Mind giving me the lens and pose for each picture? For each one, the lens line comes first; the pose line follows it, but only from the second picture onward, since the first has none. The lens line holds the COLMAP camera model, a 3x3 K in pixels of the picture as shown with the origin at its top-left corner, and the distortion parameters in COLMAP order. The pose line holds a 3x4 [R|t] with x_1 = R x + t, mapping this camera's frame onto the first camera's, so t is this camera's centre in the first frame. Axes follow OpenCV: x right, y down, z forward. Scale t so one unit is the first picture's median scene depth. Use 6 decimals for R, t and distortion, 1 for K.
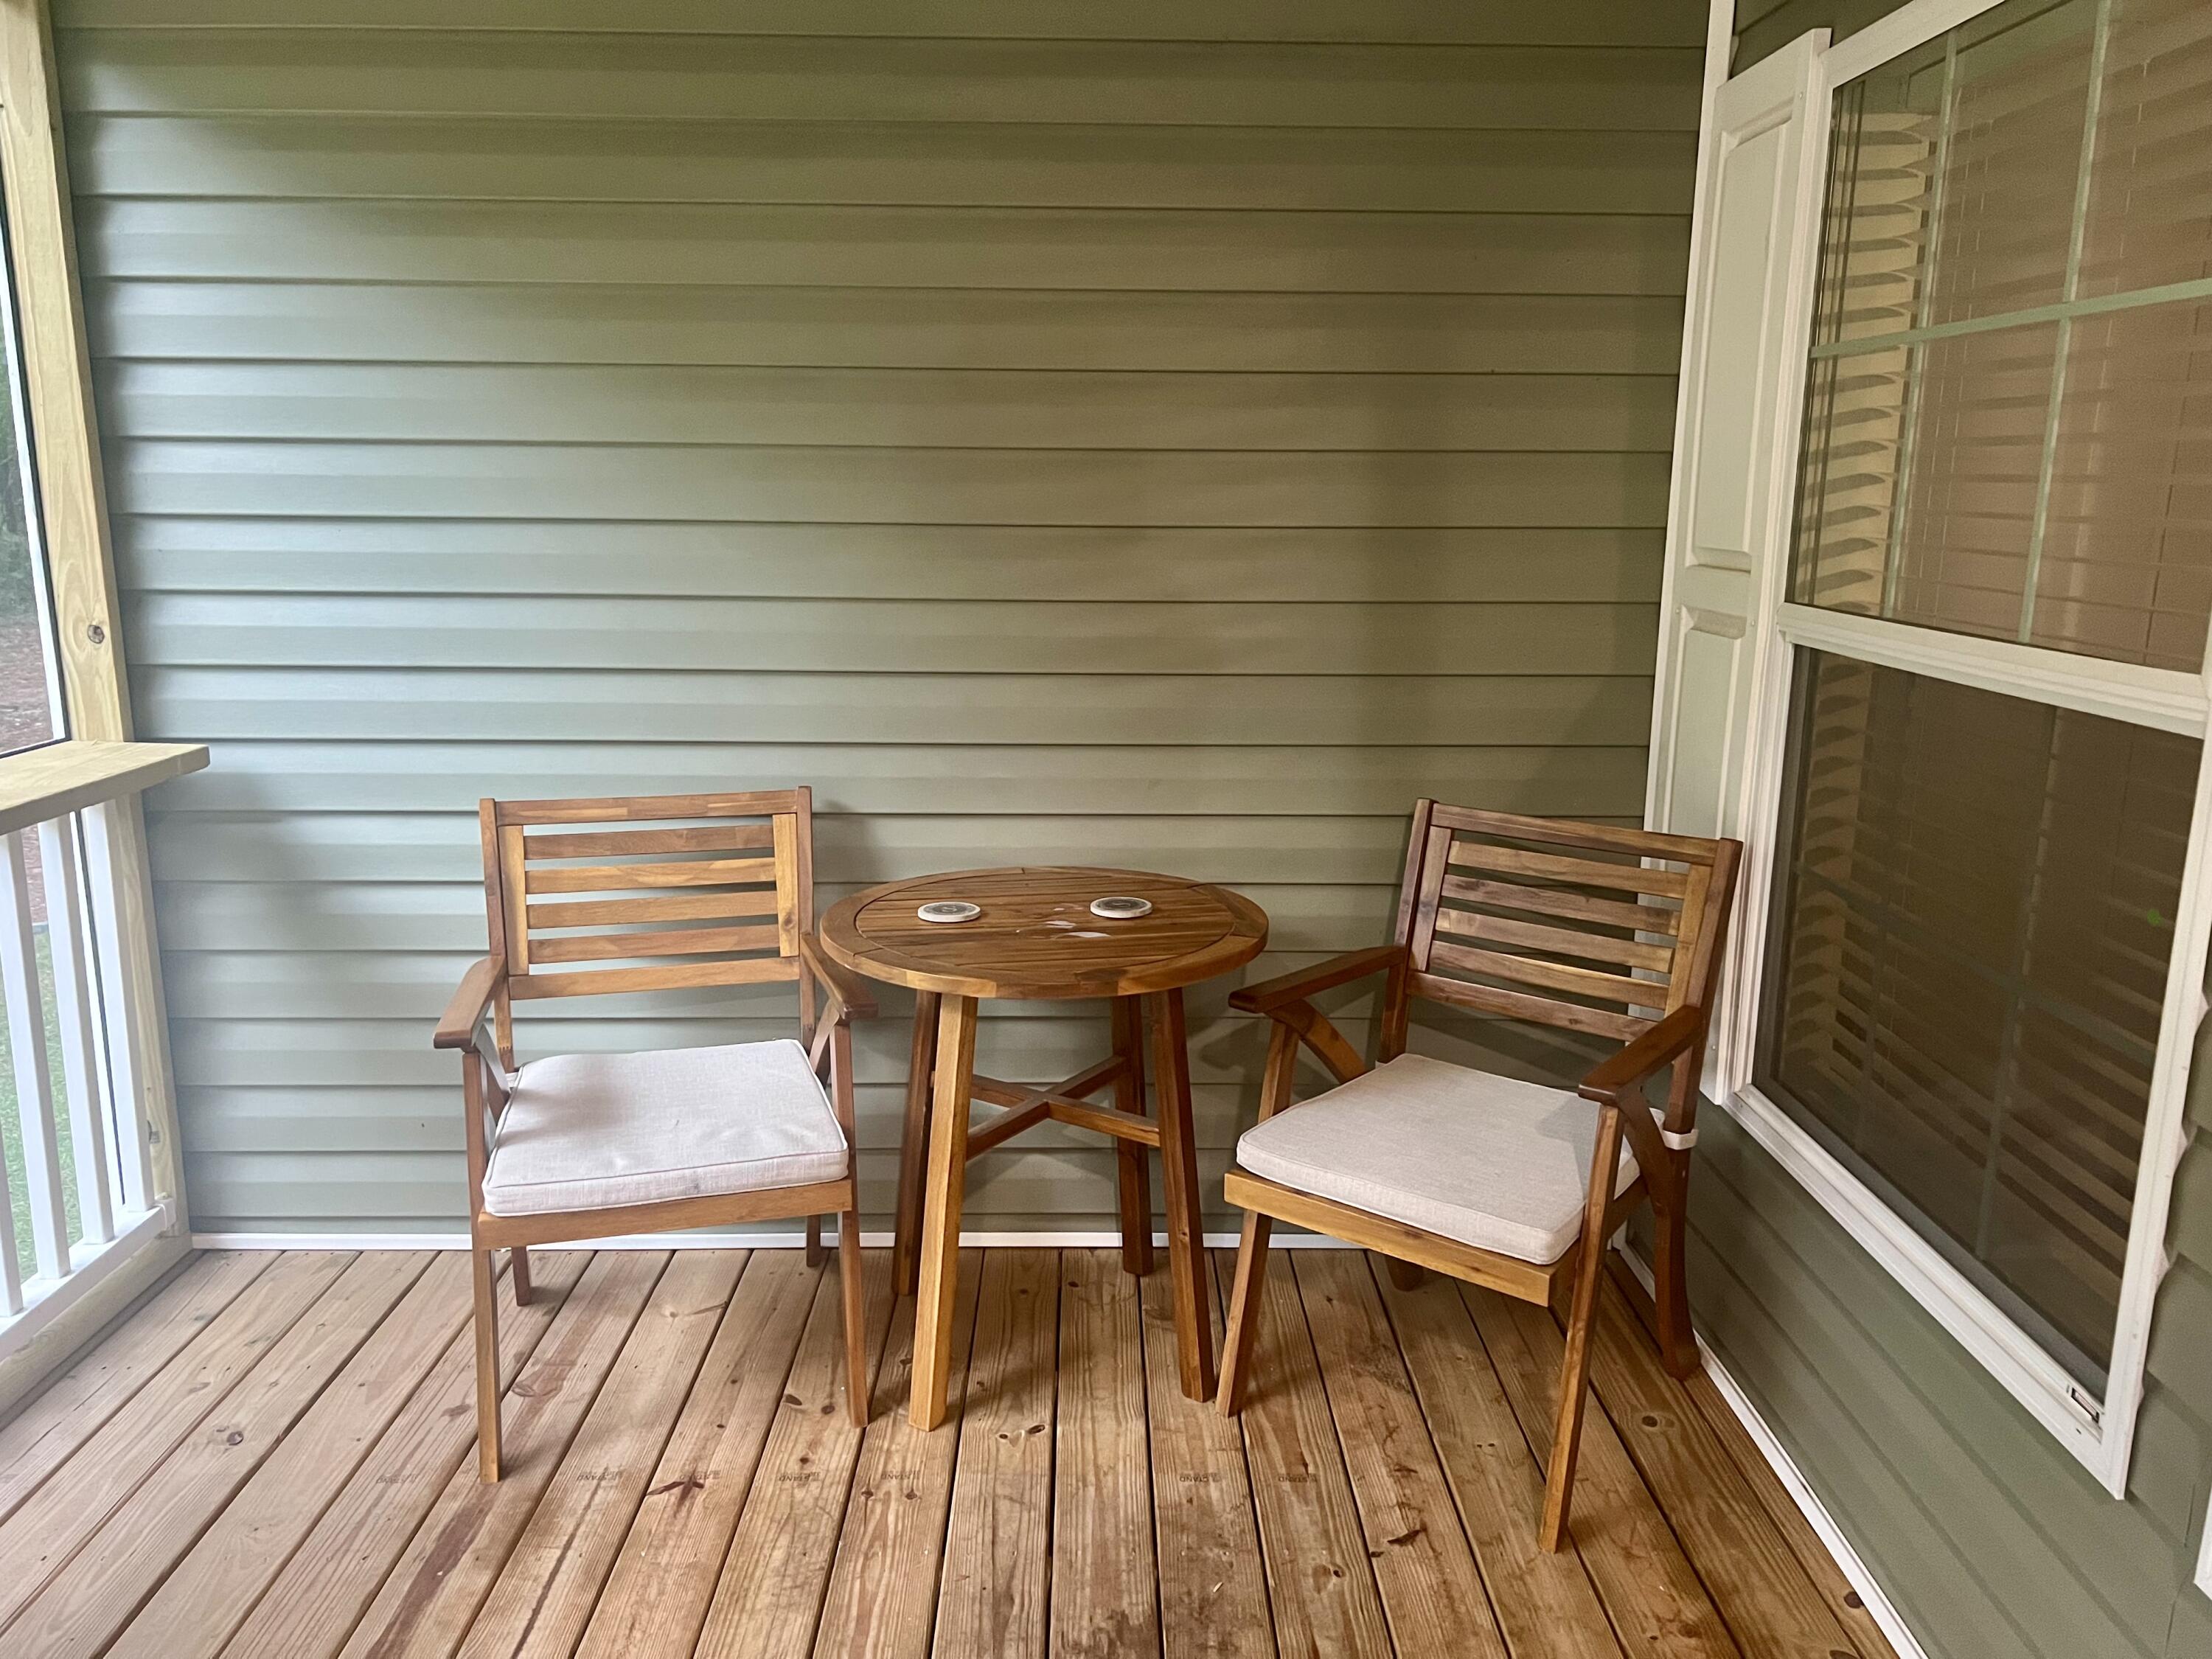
lens RADIAL K [[1685.9, 0, 1106.0], [0, 1685.9, 829.5], [0, 0, 1]] dist [0.054183, -0.059046]
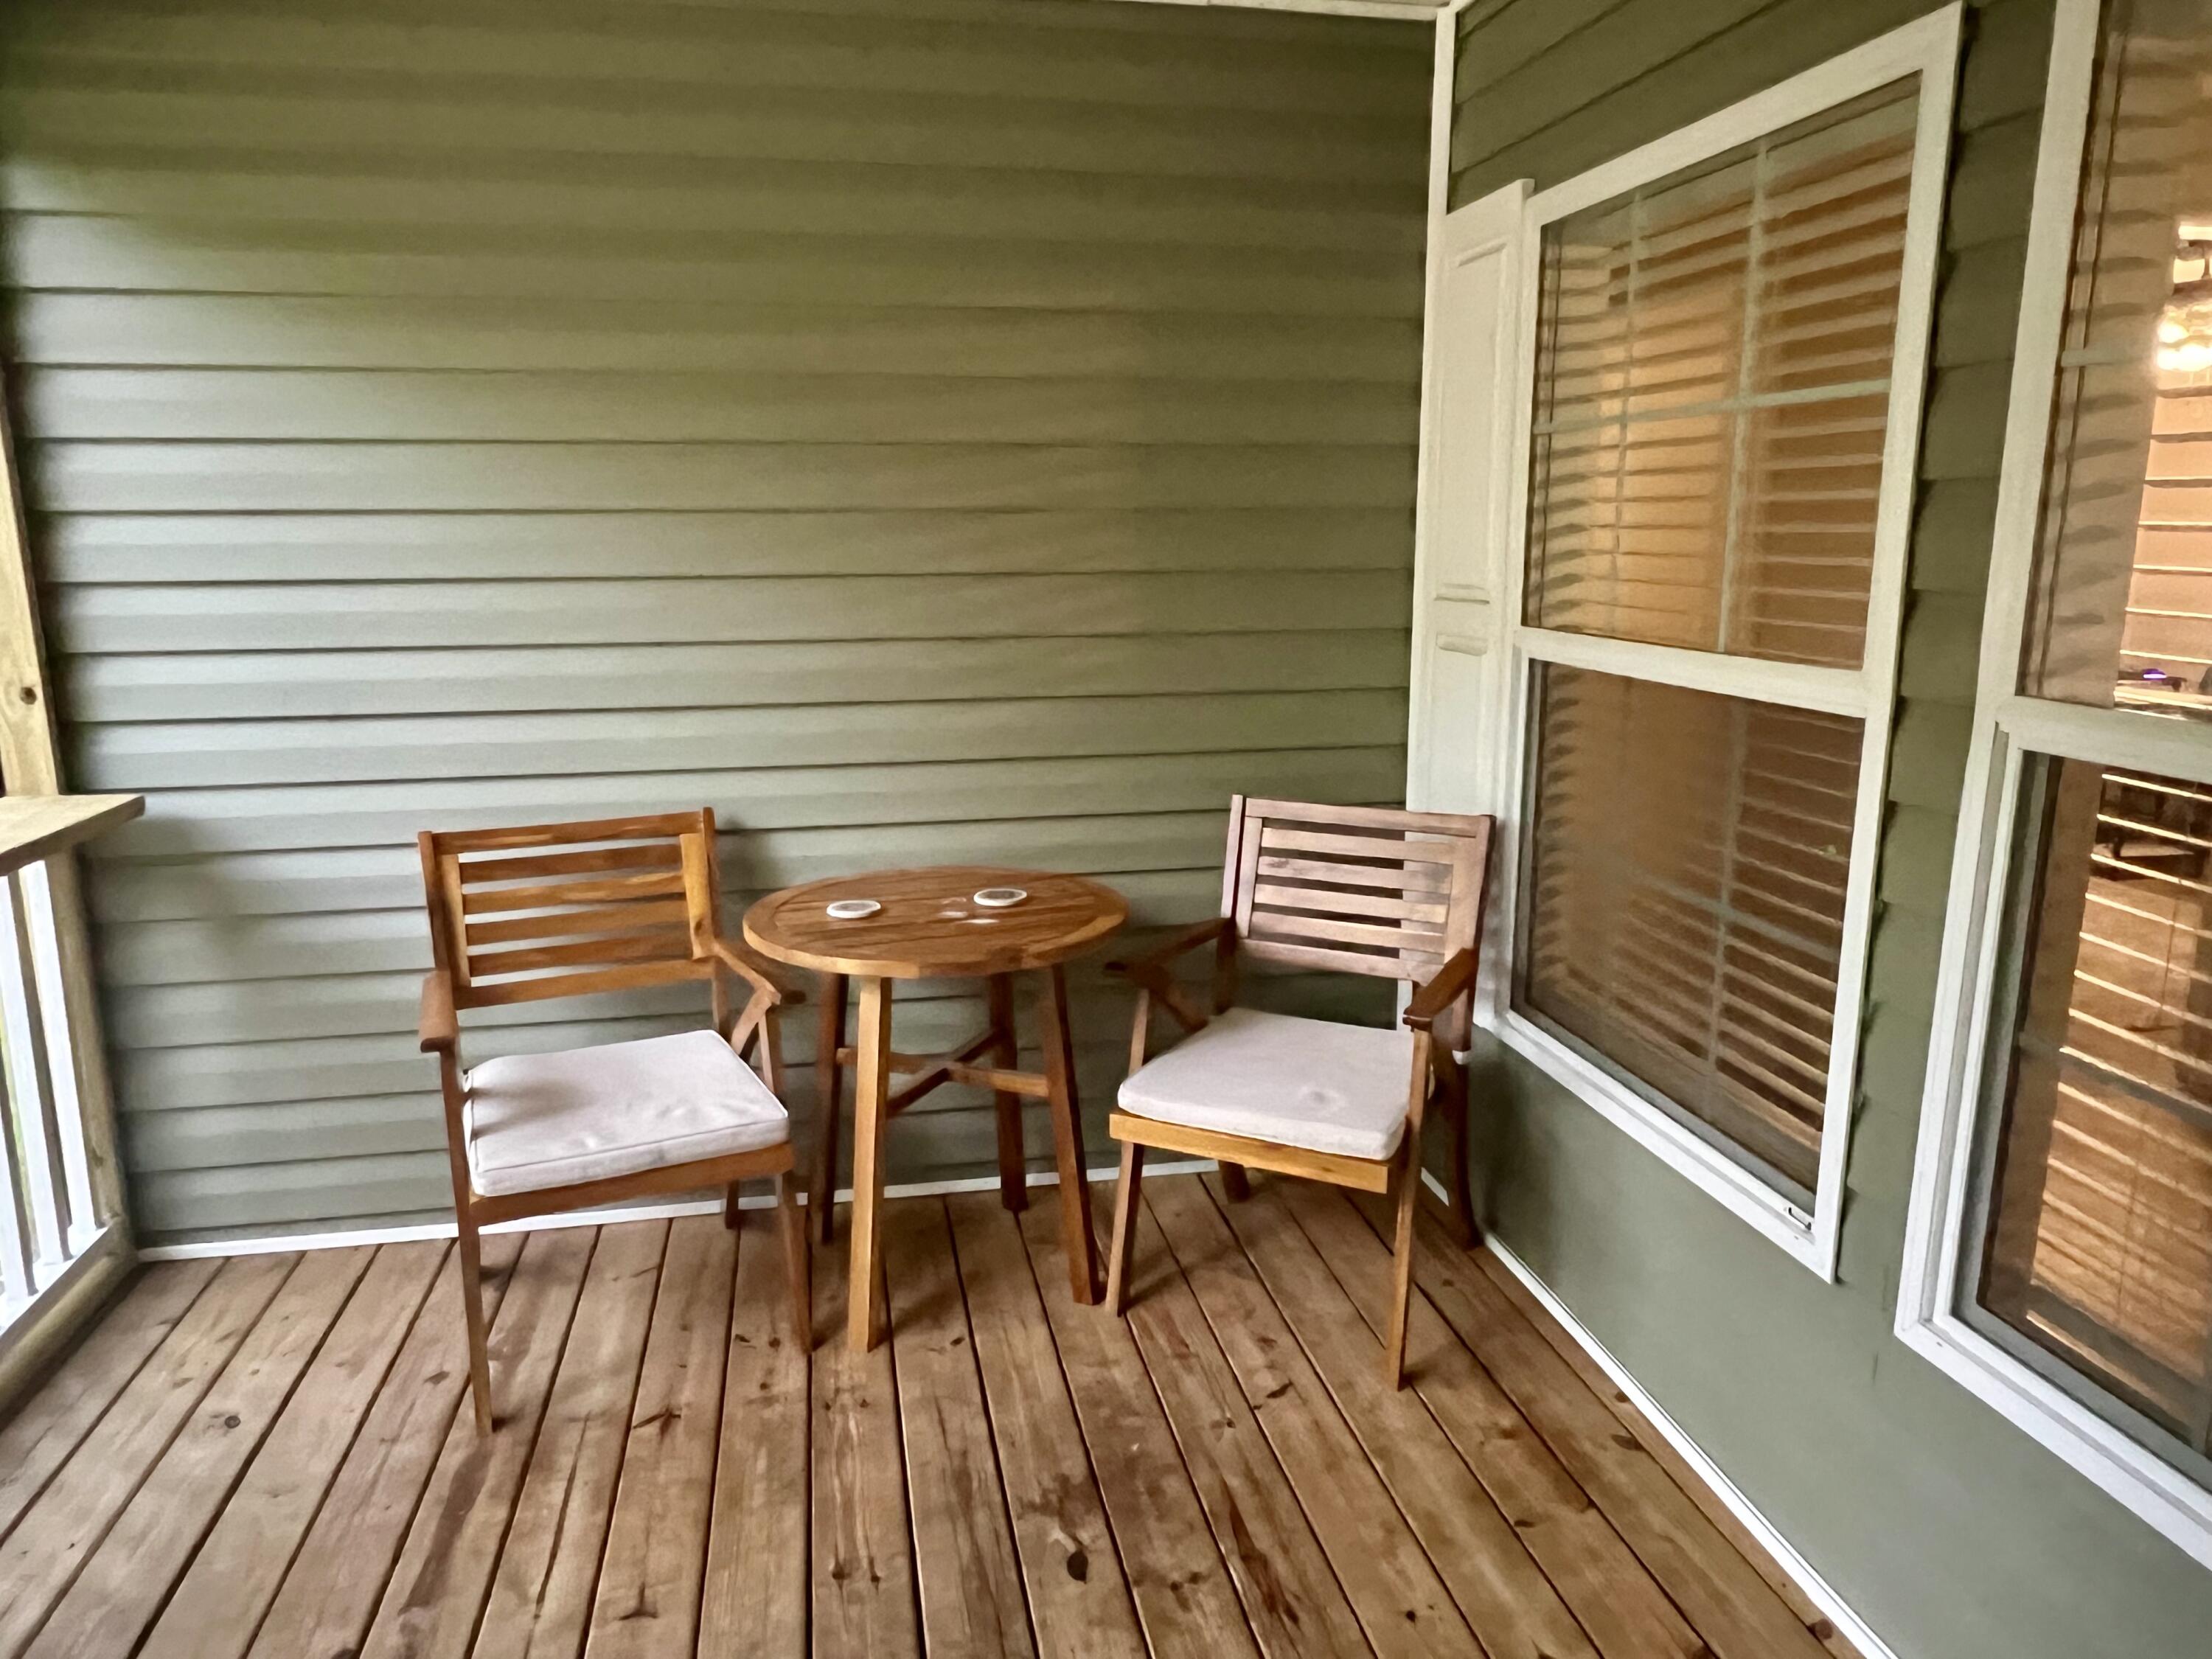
lens RADIAL K [[1509.7, 0, 1102.1], [0, 1509.7, 836.1], [0, 0, 1]] dist [-0.000412, 0.004143]
pose [[0.984910, -0.047932, 0.166300, -0.098570], [0.048433, 0.998826, 0.001042, 0.006111], [-0.166155, 0.007028, 0.986075, -0.053282]]
